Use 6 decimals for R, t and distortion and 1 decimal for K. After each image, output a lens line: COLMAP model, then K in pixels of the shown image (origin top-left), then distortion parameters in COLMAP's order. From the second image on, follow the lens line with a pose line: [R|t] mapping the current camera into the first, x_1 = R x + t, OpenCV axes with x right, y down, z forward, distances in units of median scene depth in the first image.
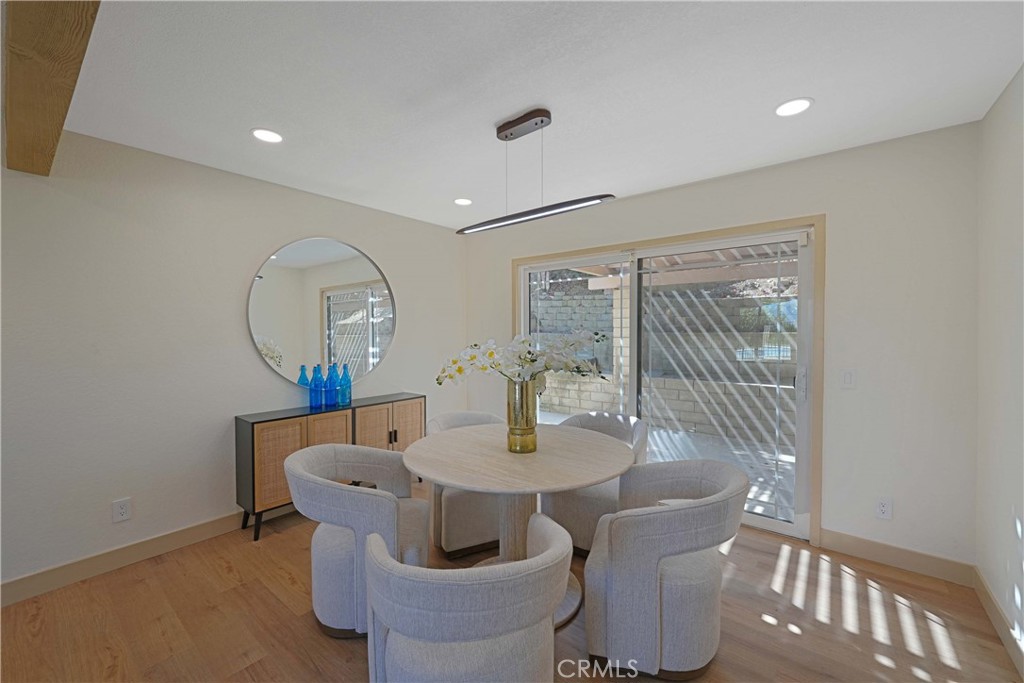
lens RADIAL K [[382.1, 0, 517.6], [0, 382.1, 343.2], [0, 0, 1]] dist [-0.006085, 0.001064]
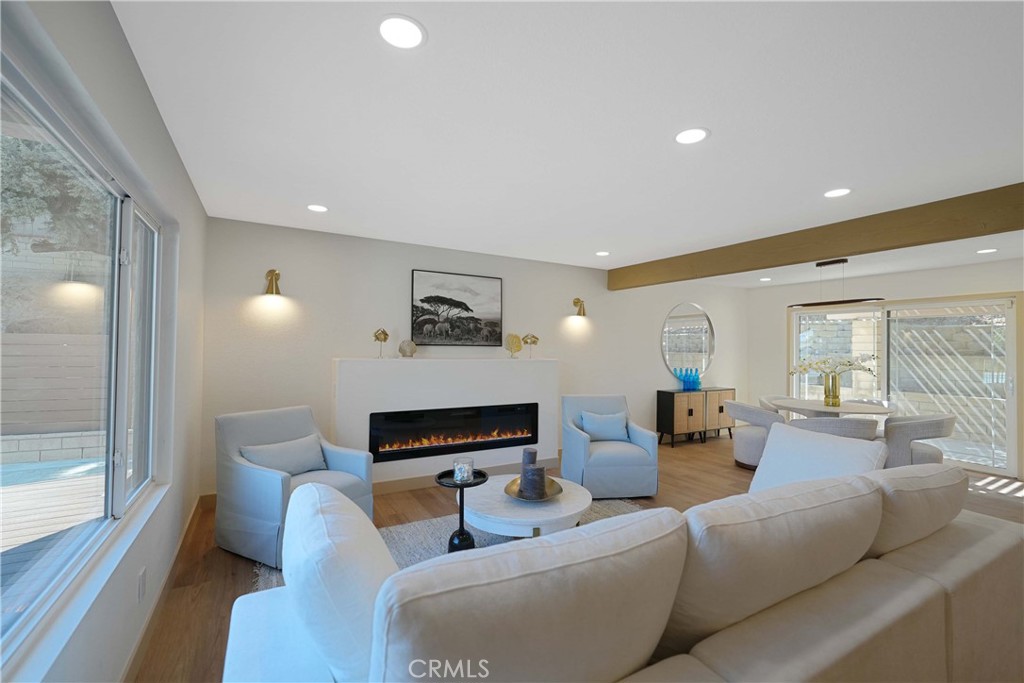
lens RADIAL K [[401.2, 0, 530.1], [0, 401.2, 342.4], [0, 0, 1]] dist [0.002847, -0.003636]
pose [[0.932435, 0.006962, -0.361270, -0.509244], [-0.023962, 0.998805, -0.042598, 0.029601], [0.360541, 0.048376, 0.931488, -1.199175]]
